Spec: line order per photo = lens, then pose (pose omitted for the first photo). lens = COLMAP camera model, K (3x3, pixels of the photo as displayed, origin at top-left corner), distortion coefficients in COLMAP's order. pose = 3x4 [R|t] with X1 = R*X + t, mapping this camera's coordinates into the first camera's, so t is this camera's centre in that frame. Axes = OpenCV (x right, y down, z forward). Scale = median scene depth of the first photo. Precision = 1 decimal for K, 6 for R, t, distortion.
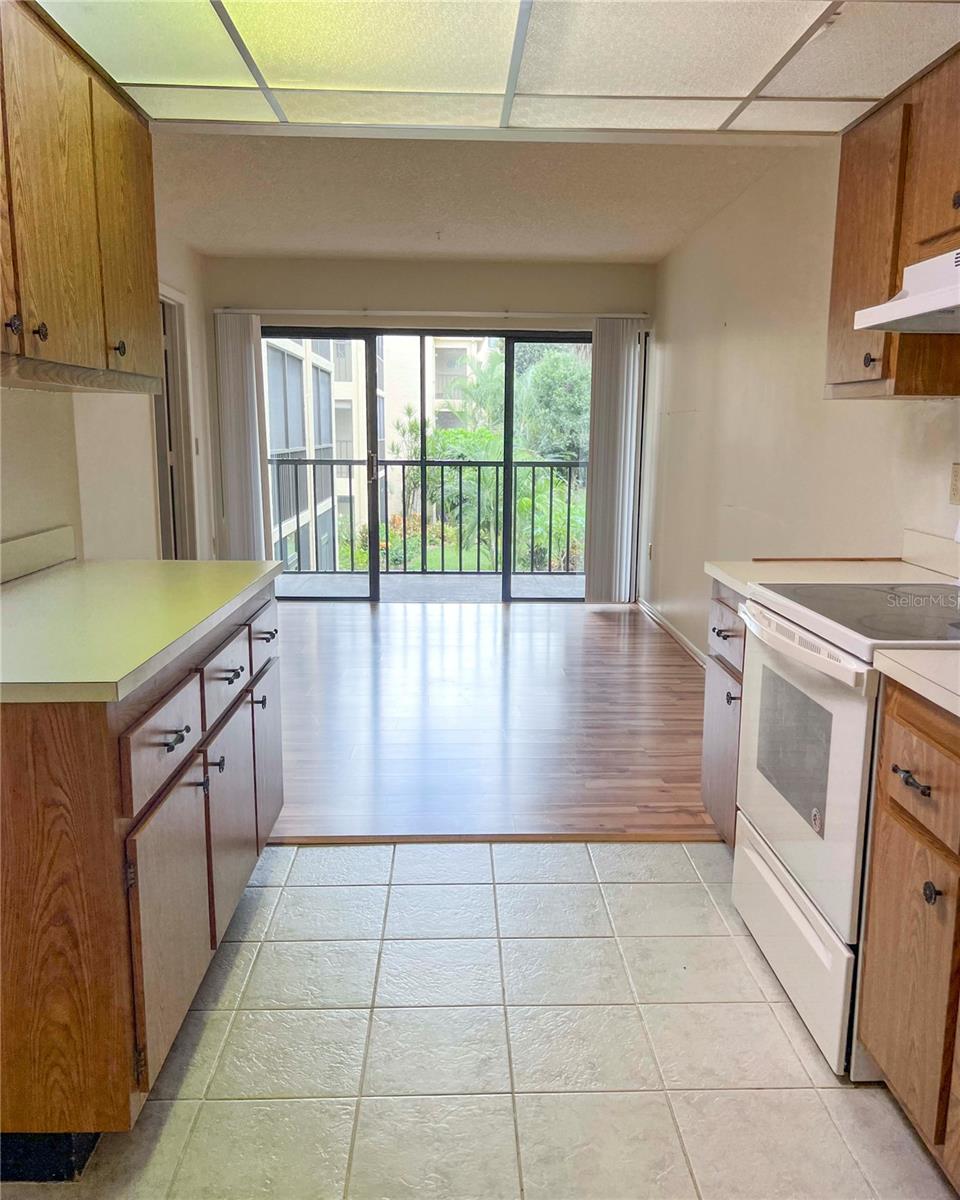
lens RADIAL K [[961.7, 0, 497.9], [0, 961.7, 600.7], [0, 0, 1]] dist [0.053432, 0.000209]
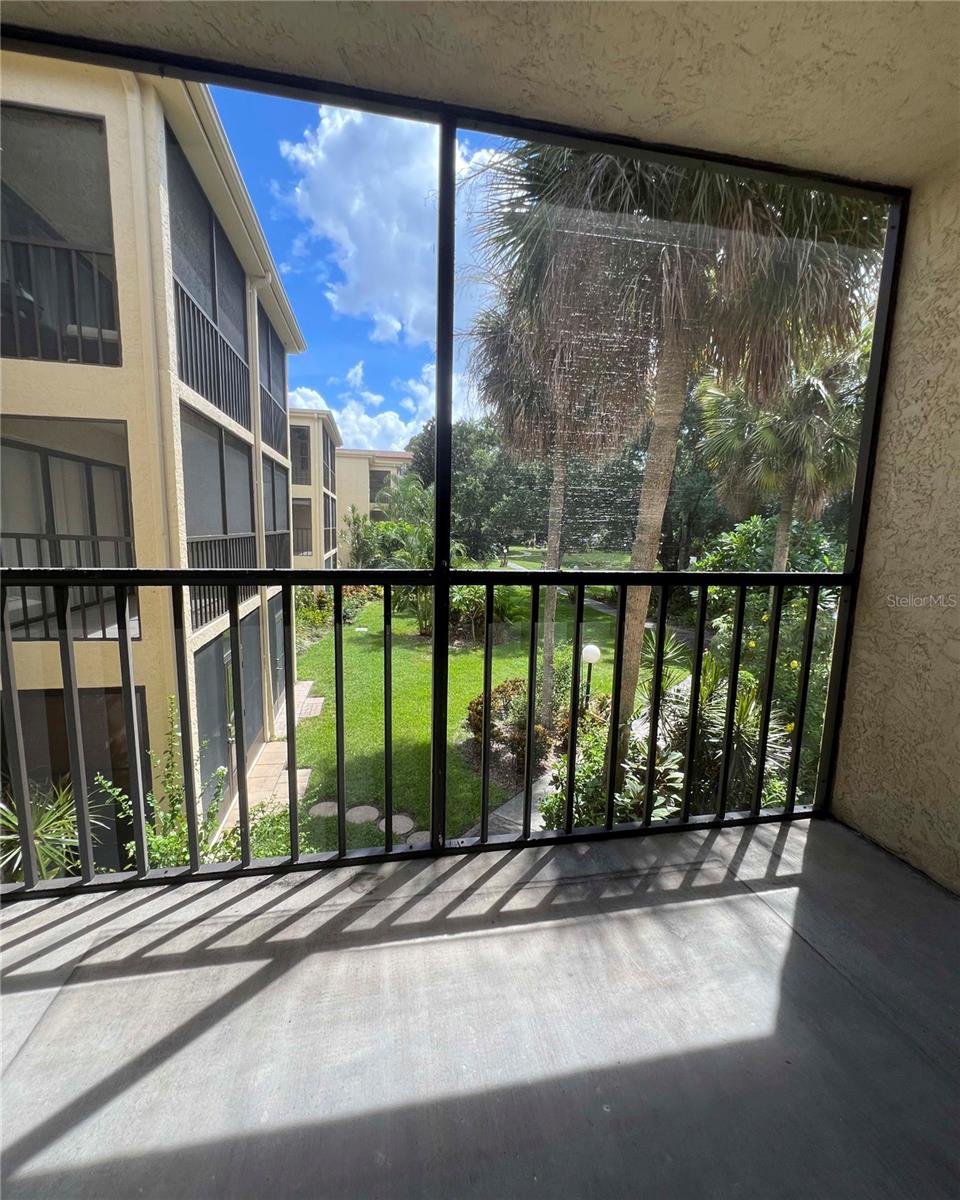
lens RADIAL K [[522.3, 0, 480.0], [0, 522.3, 600.0], [0, 0, 1]] dist [-0.000416, -0.000049]
pose [[0.988571, -0.007141, 0.150589, -0.092503], [0.012057, 0.999423, -0.031760, -0.129050], [-0.150275, 0.033212, 0.988086, 0.802107]]
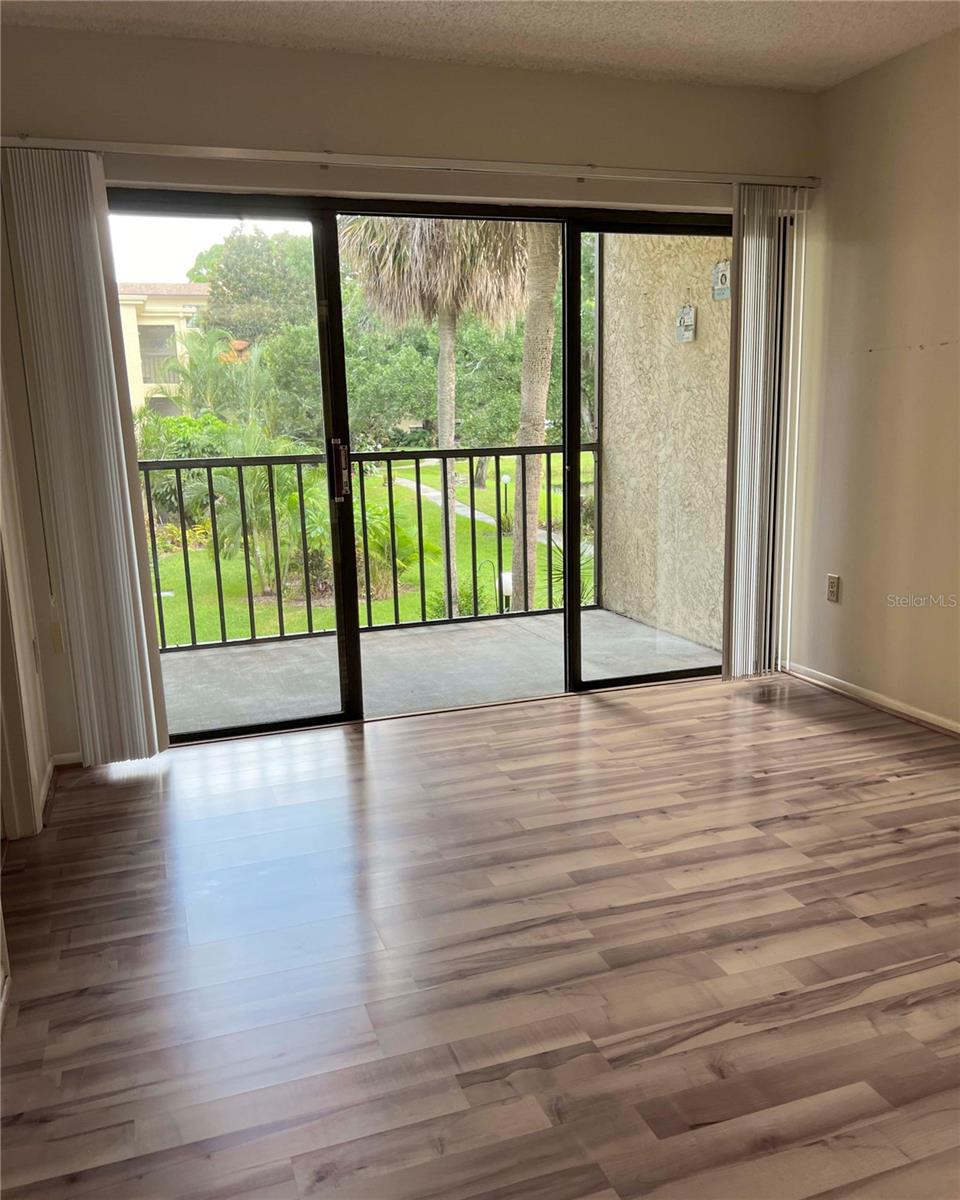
lens RADIAL K [[964.9, 0, 457.5], [0, 964.9, 600.6], [0, 0, 1]] dist [0.044612, -0.002854]
pose [[0.963437, -0.085833, 0.253816, -0.164798], [0.081992, 0.996302, 0.025694, -0.060224], [-0.255083, -0.003943, 0.966911, 0.371762]]
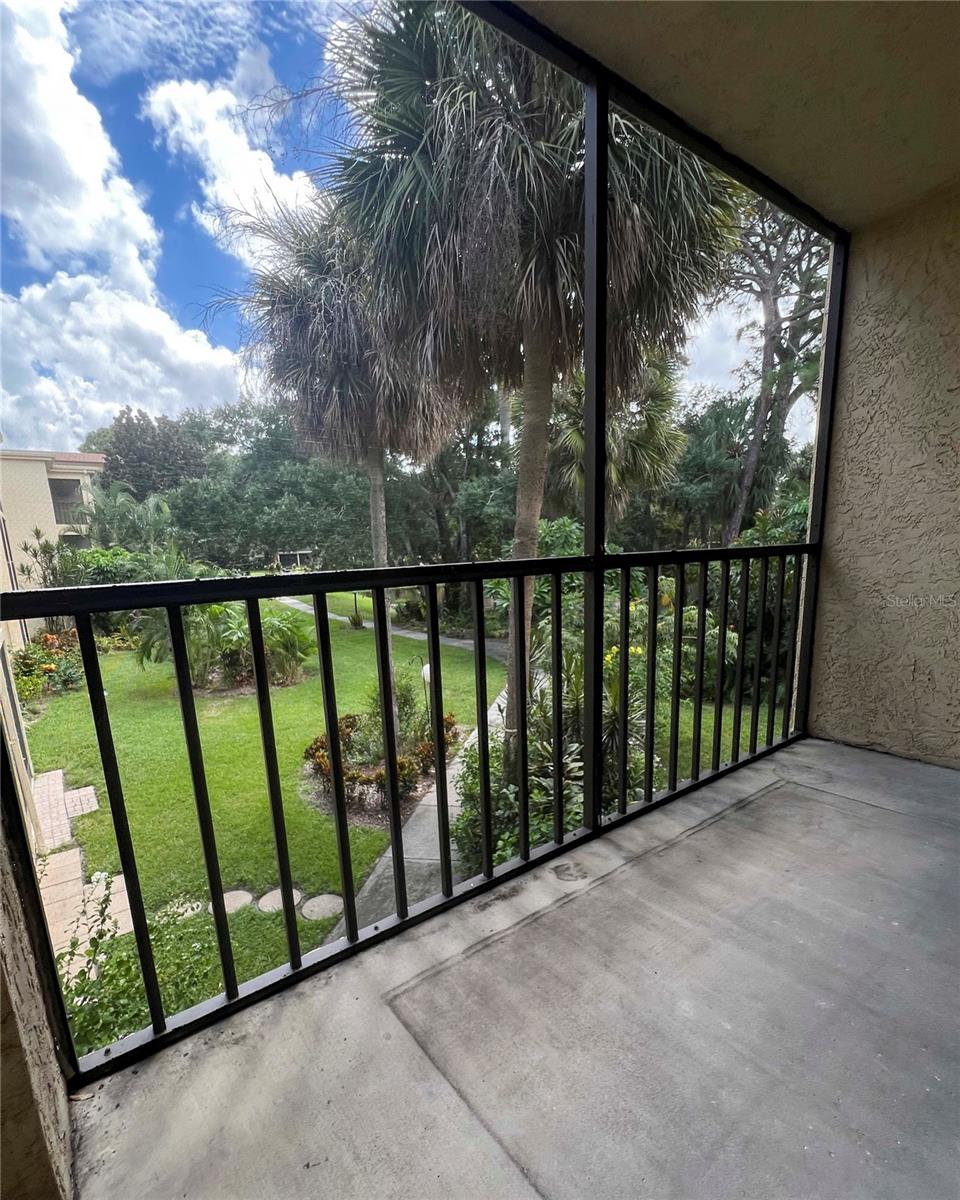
lens RADIAL K [[584.3, 0, 493.2], [0, 584.3, 662.9], [0, 0, 1]] dist [-0.003630, -0.000026]
pose [[0.819953, -0.150880, 0.552189, -0.244751], [0.137882, 0.988294, 0.065298, -0.126075], [-0.555577, 0.022595, 0.831158, 0.837630]]
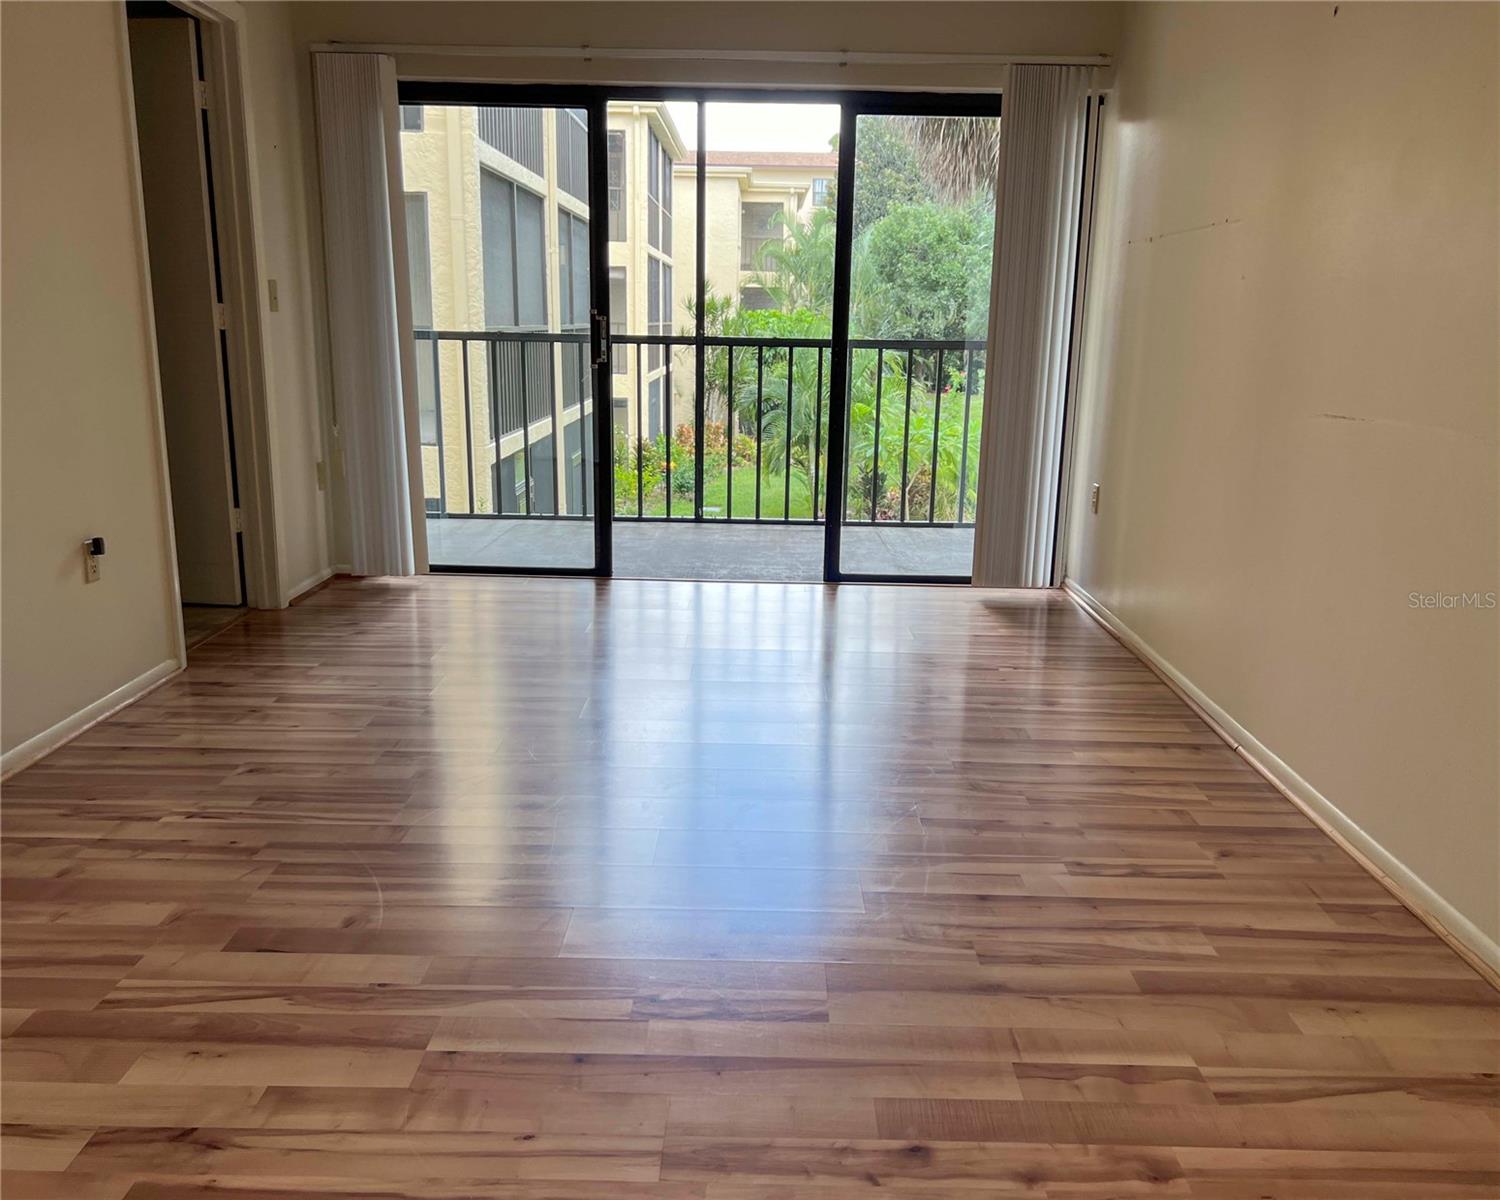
lens RADIAL K [[1206.1, 0, 756.0], [0, 1206.1, 588.5], [0, 0, 1]] dist [0.044612, -0.002854]
pose [[0.998512, 0.020414, -0.050569, 0.000236], [-0.018094, 0.998781, 0.045921, -0.021764], [0.051445, -0.044938, 0.997664, 0.226044]]
